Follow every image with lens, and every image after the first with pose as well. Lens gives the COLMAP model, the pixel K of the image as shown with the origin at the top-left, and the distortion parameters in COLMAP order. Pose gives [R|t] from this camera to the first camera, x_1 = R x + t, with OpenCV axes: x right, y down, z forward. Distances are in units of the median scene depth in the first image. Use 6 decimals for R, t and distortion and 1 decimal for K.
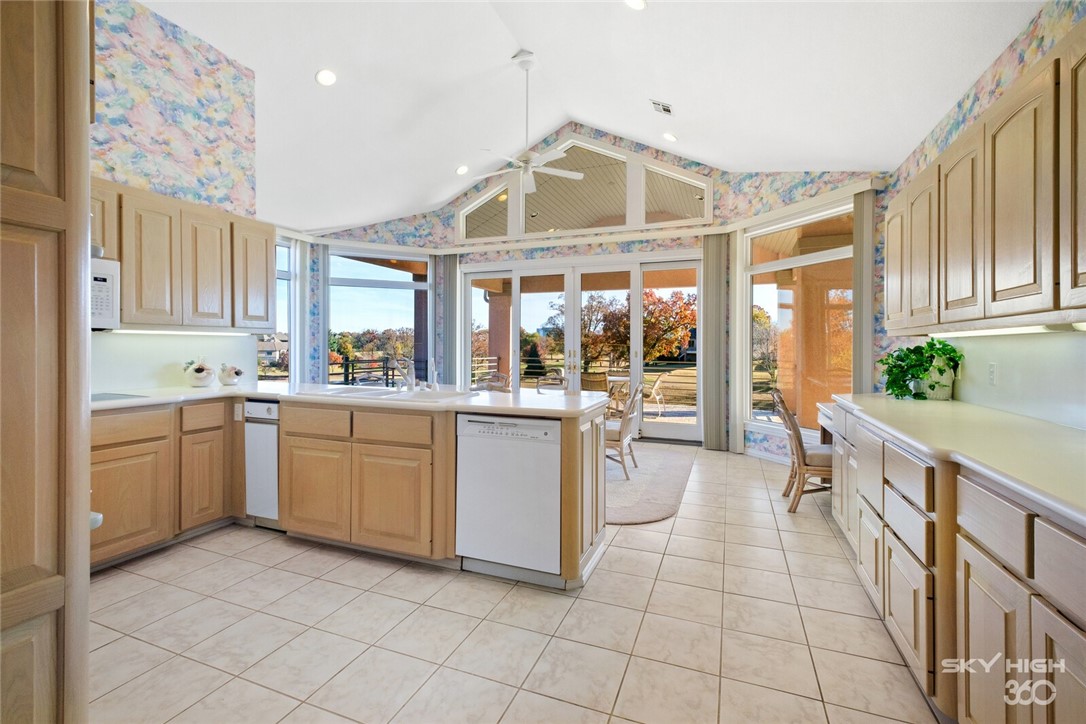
lens RADIAL K [[474.7, 0, 543.1], [0, 474.7, 353.1], [0, 0, 1]] dist [0.028765, 0.000284]
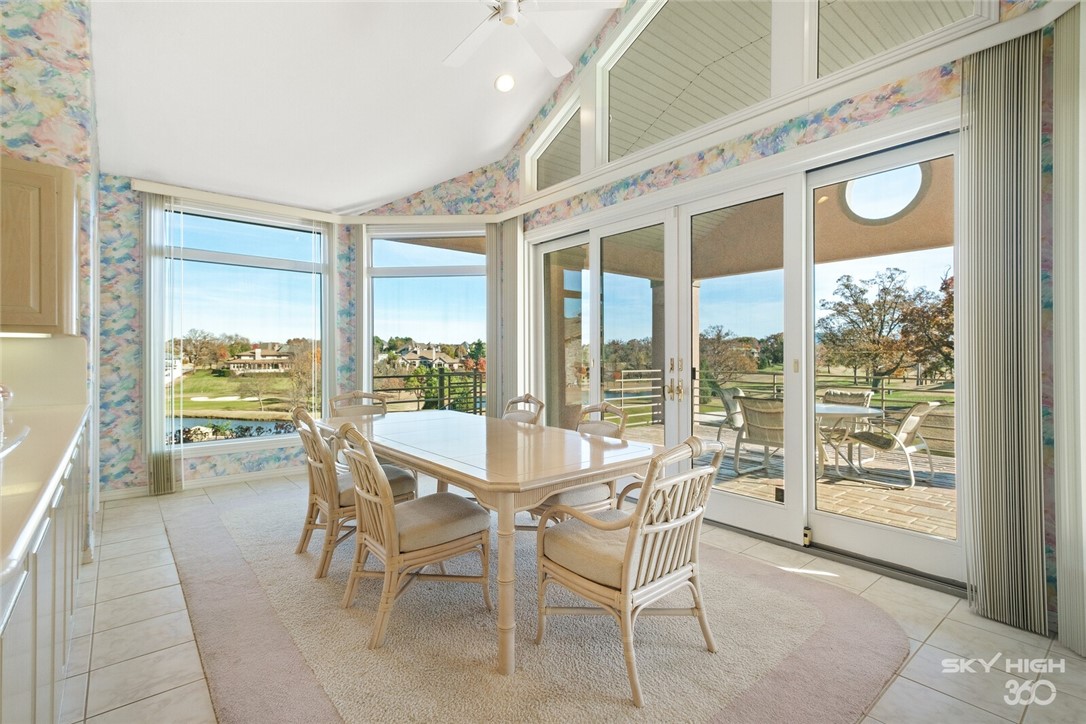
lens RADIAL K [[508.9, 0, 538.5], [0, 508.9, 358.2], [0, 0, 1]] dist [0.019267, -0.001115]
pose [[0.876833, -0.004837, -0.480770, 0.188984], [-0.000995, 0.999929, -0.011874, 0.001426], [0.480793, 0.010890, 0.876766, 0.376381]]
